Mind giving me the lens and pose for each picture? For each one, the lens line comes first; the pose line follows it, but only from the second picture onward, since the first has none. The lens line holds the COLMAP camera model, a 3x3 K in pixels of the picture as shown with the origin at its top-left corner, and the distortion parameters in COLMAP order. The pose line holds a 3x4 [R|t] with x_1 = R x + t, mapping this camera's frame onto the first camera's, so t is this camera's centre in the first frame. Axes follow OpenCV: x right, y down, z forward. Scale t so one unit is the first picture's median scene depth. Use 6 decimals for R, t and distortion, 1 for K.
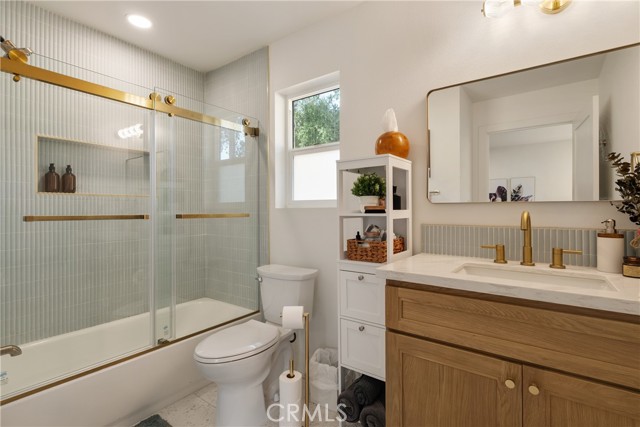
lens RADIAL K [[296.0, 0, 317.8], [0, 296.0, 208.6], [0, 0, 1]] dist [-0.003908, 0.000308]
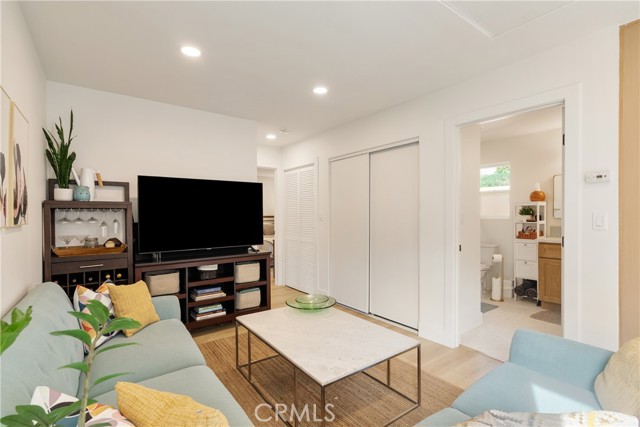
lens RADIAL K [[296.0, 0, 321.2], [0, 296.0, 214.6], [0, 0, 1]] dist [-0.003908, 0.000308]
pose [[0.953517, -0.002767, -0.301325, -0.946799], [0.003362, 0.999993, 0.001456, -0.068395], [0.301319, -0.002402, 0.953520, -2.491977]]
